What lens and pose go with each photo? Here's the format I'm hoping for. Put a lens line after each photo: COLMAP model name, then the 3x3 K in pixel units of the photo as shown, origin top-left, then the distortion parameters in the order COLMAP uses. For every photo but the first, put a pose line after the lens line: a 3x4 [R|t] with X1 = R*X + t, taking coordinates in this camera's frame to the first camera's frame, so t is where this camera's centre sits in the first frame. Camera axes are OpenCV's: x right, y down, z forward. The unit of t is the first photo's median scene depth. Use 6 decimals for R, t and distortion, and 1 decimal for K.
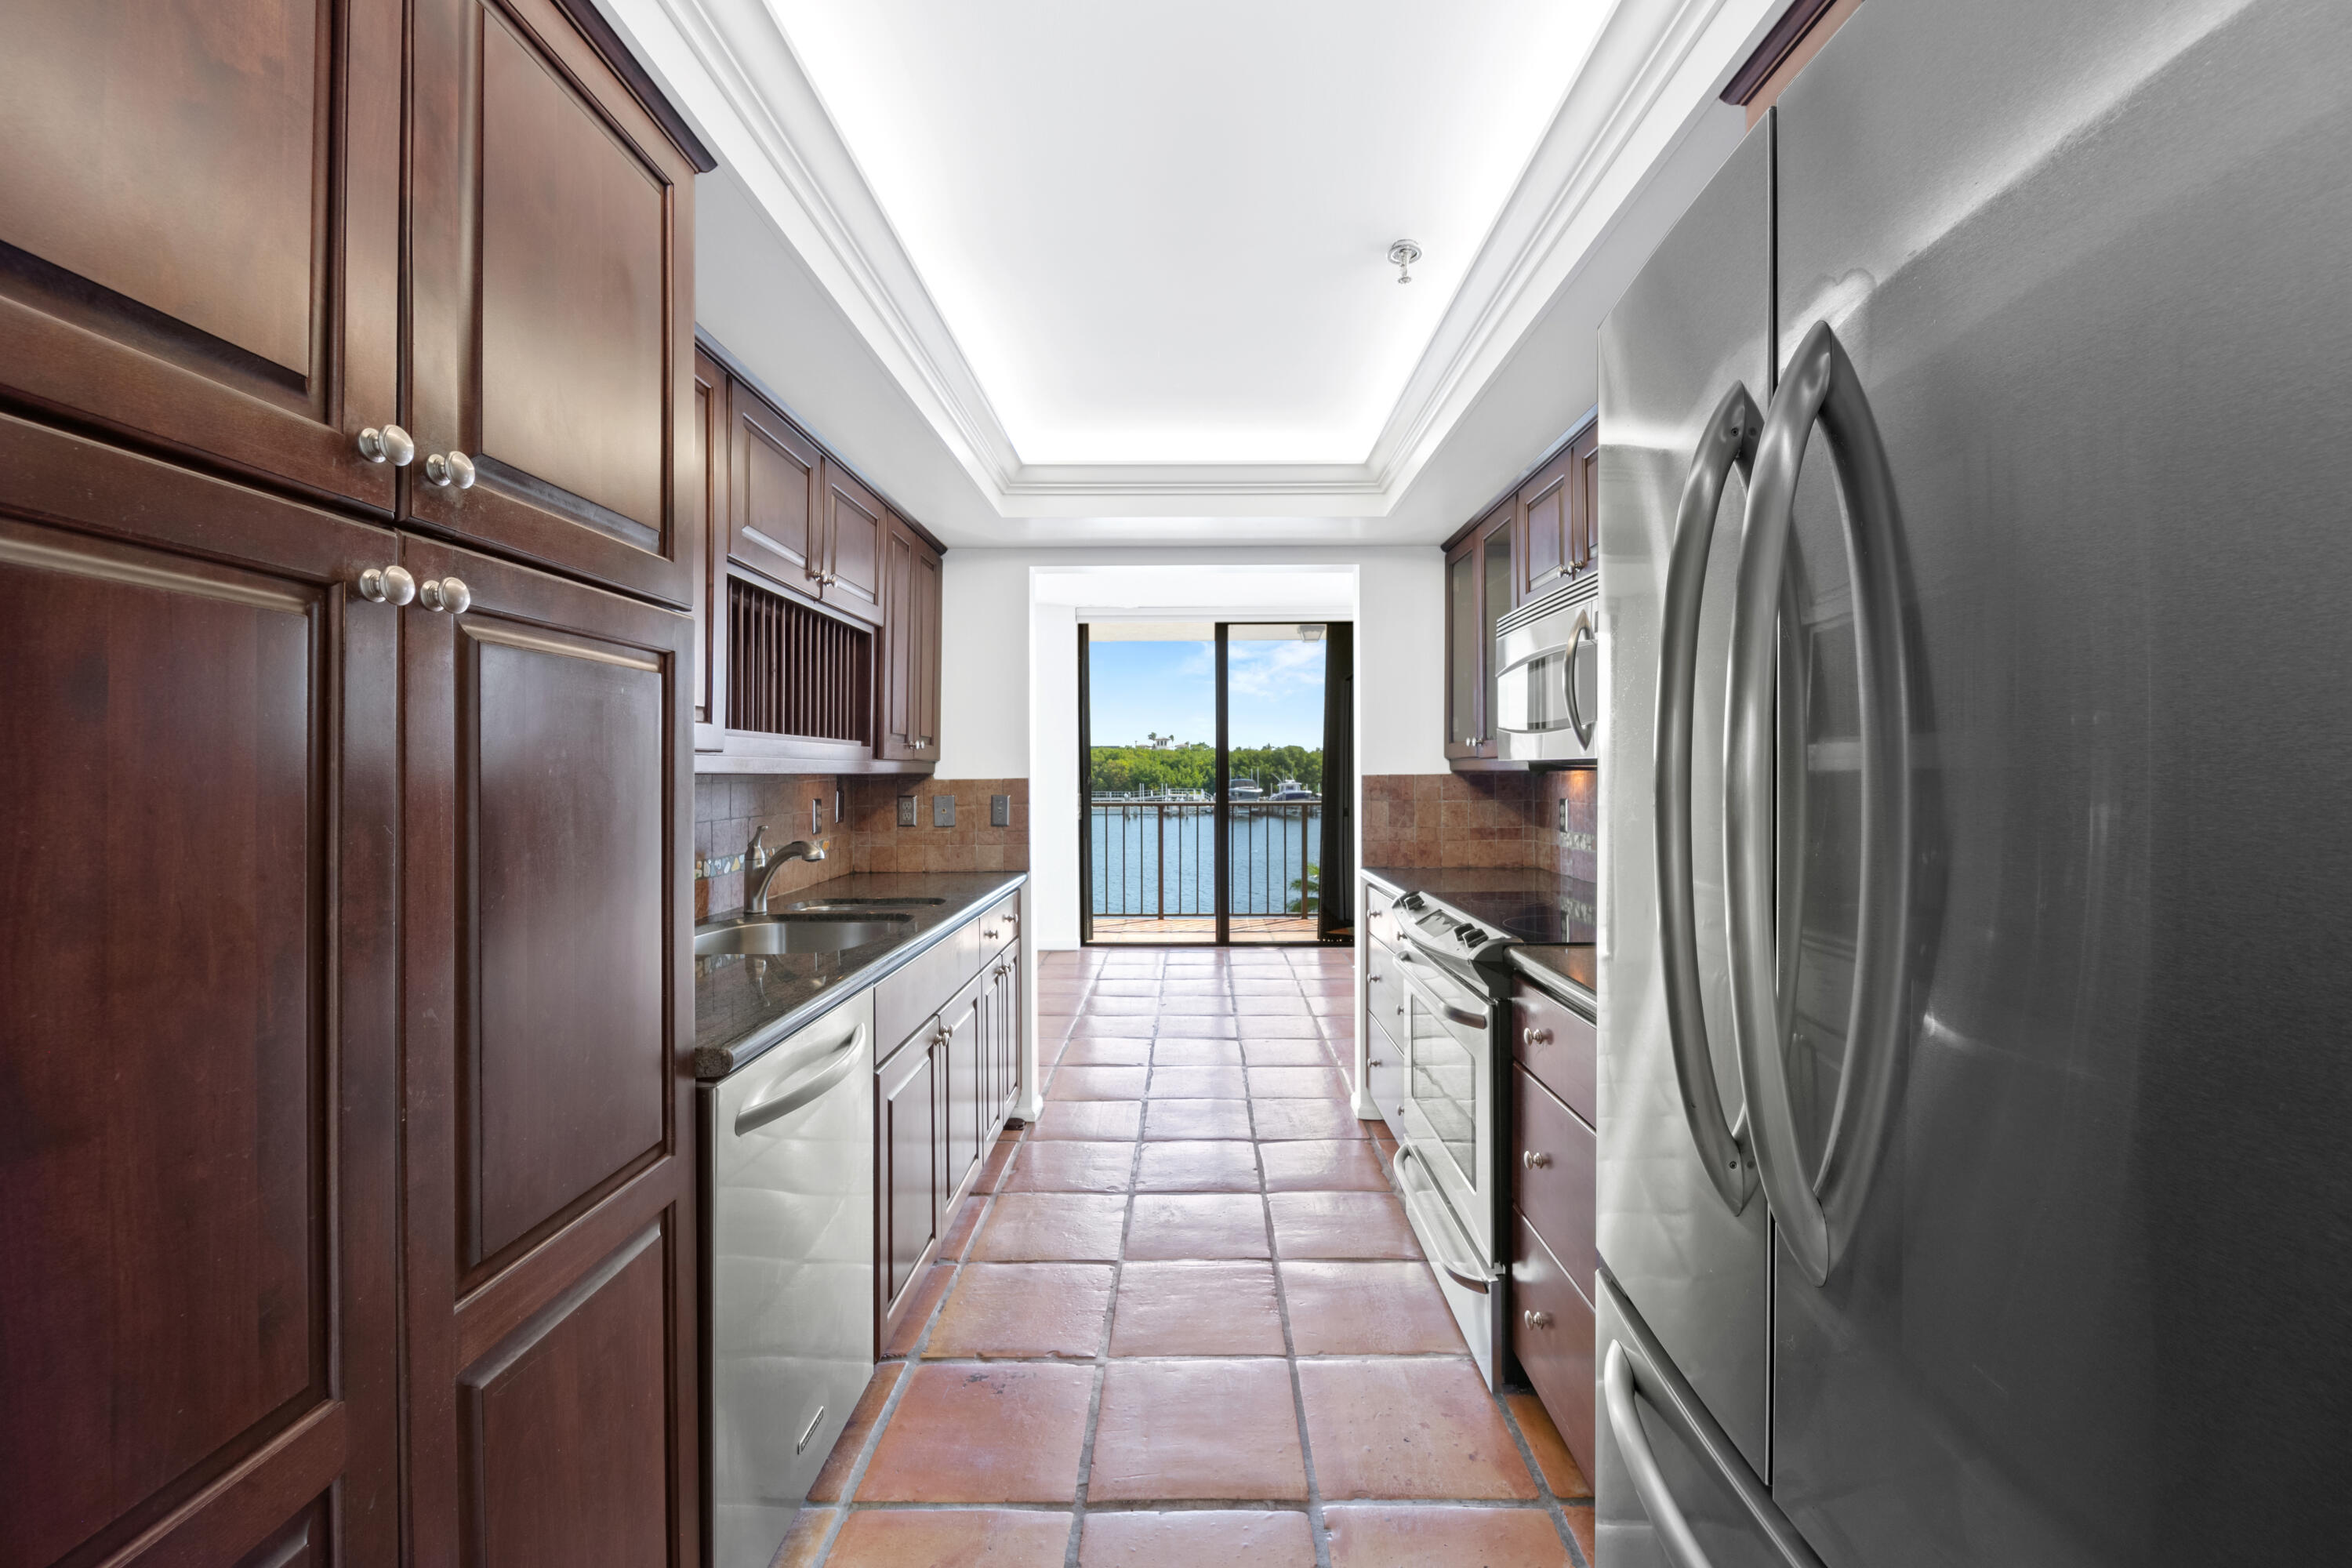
lens RADIAL K [[942.3, 0, 1170.3], [0, 942.3, 767.5], [0, 0, 1]] dist [0.005322, -0.003570]
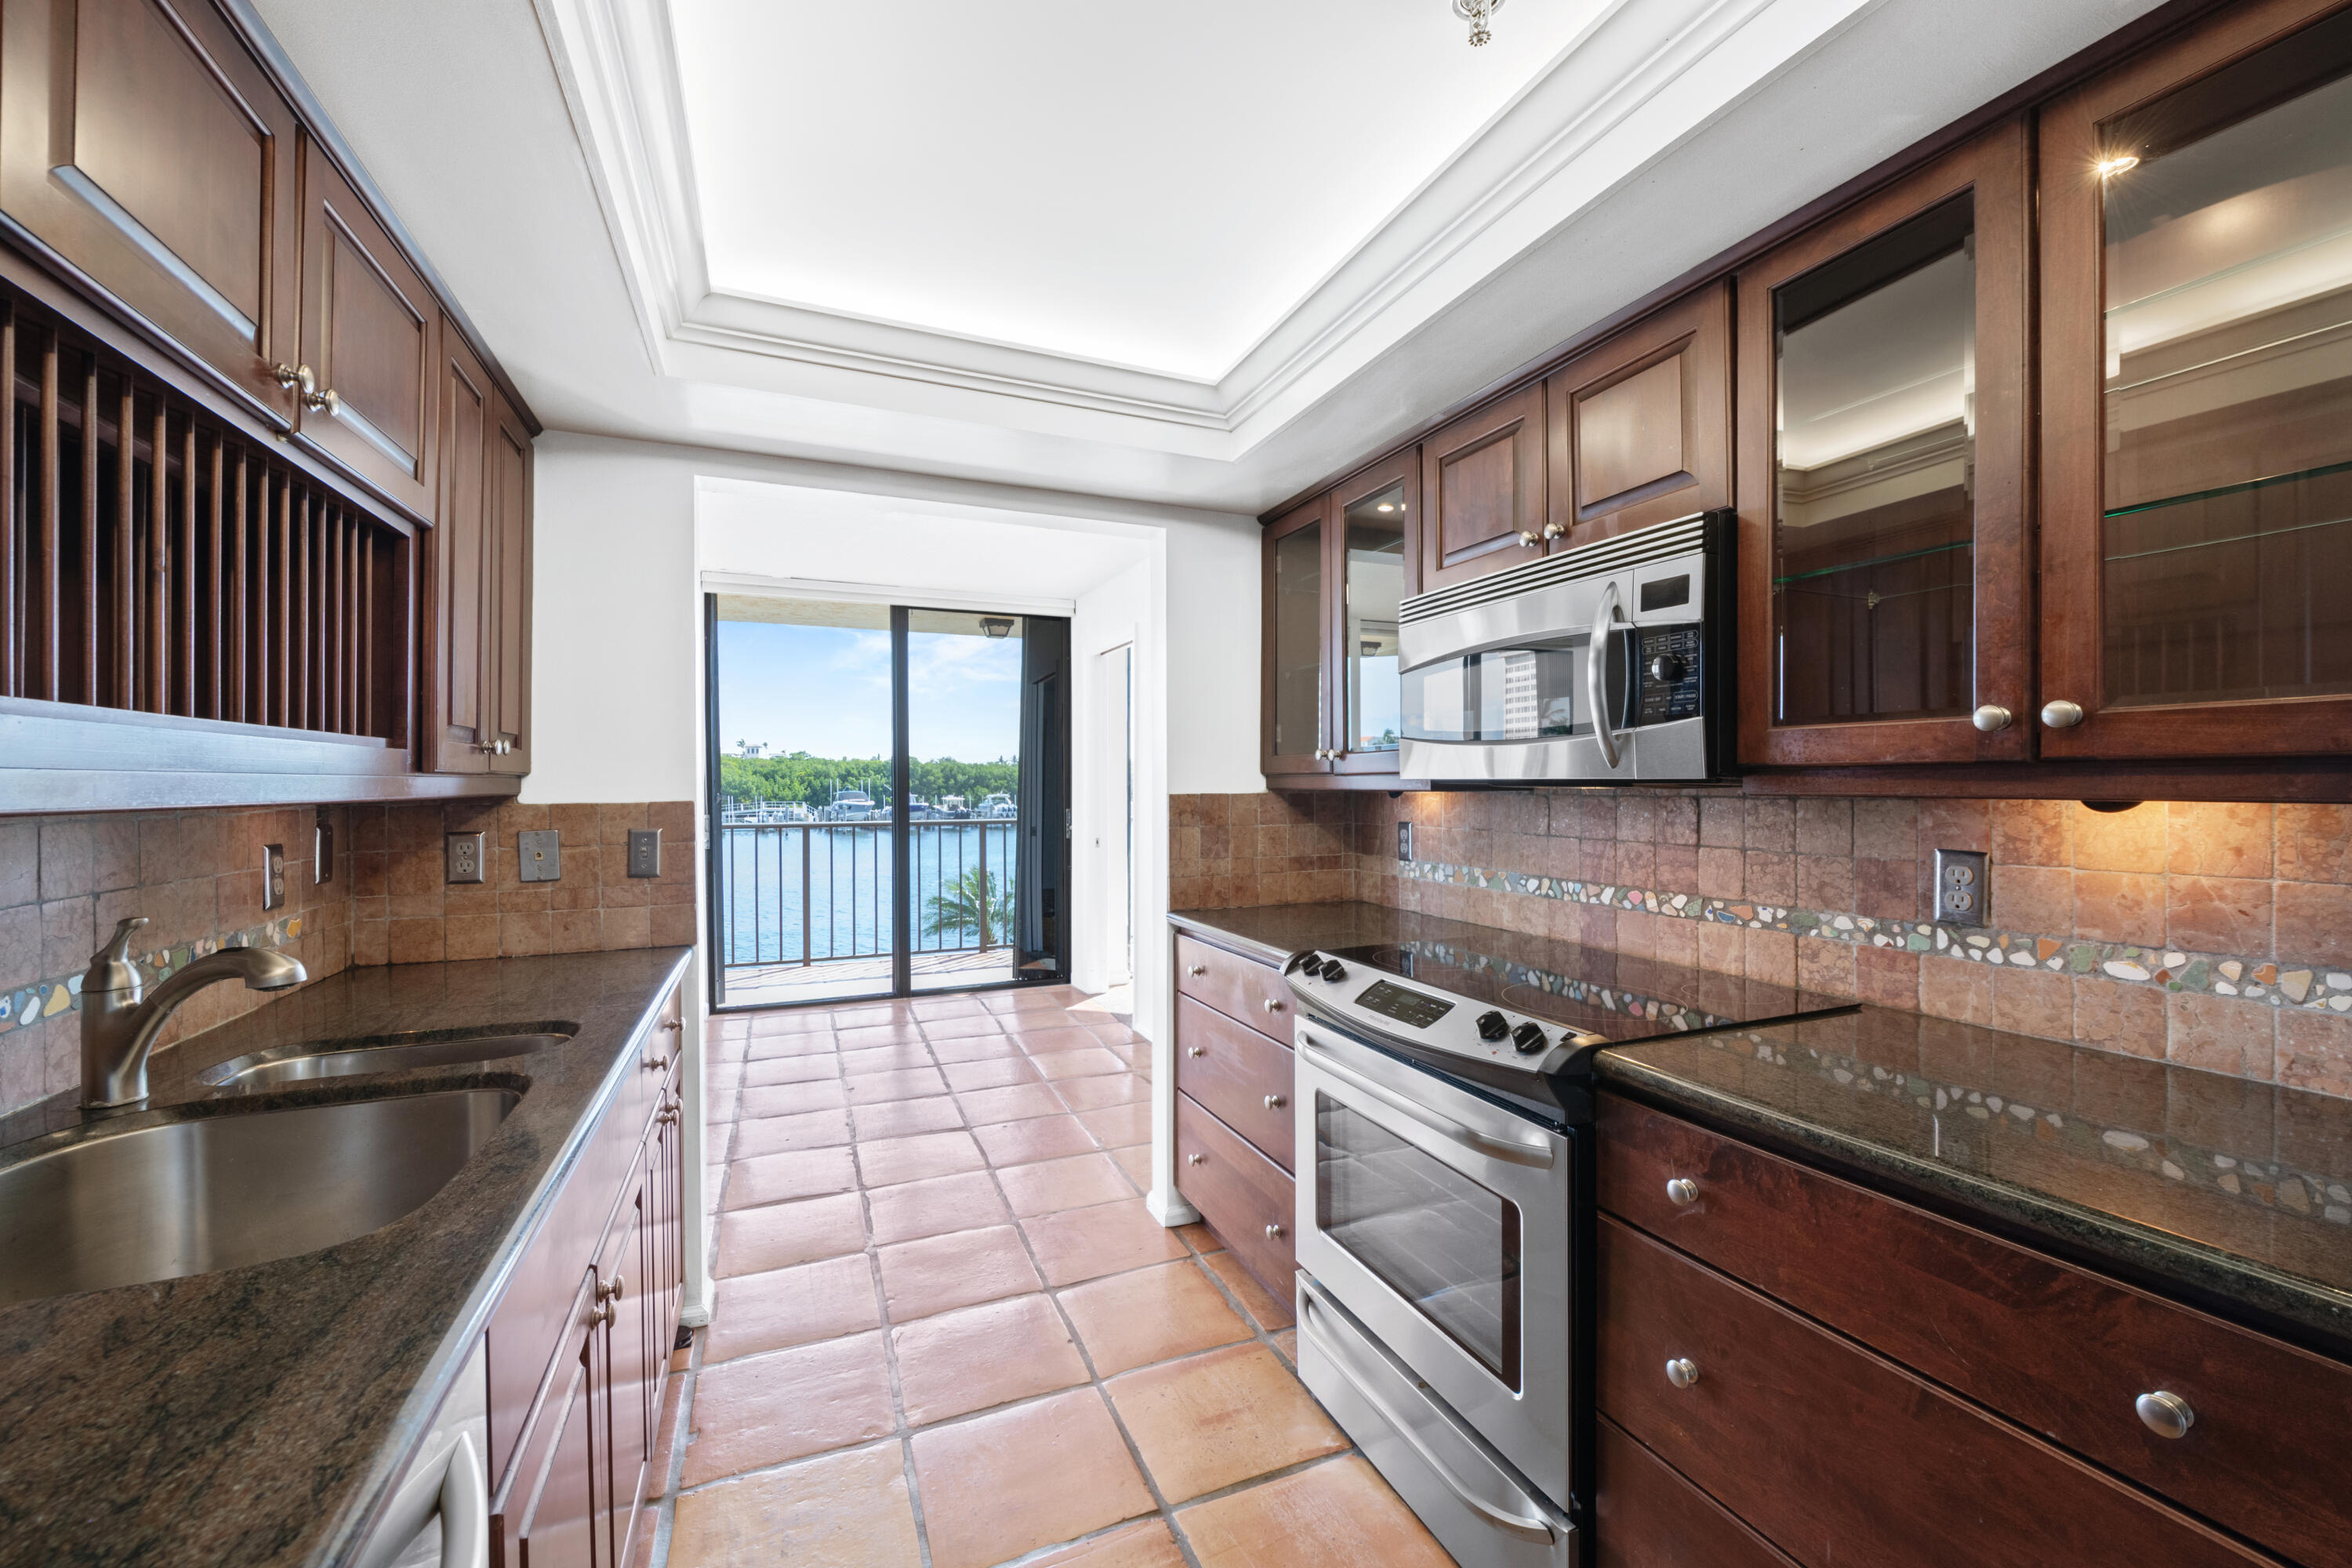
lens RADIAL K [[942.3, 0, 1178.0], [0, 942.3, 790.7], [0, 0, 1]] dist [0.005322, -0.003570]
pose [[0.911847, -0.002633, 0.410521, -0.117924], [-0.002891, 0.999913, 0.012834, -0.005580], [-0.410519, -0.012889, 0.911761, 0.281199]]
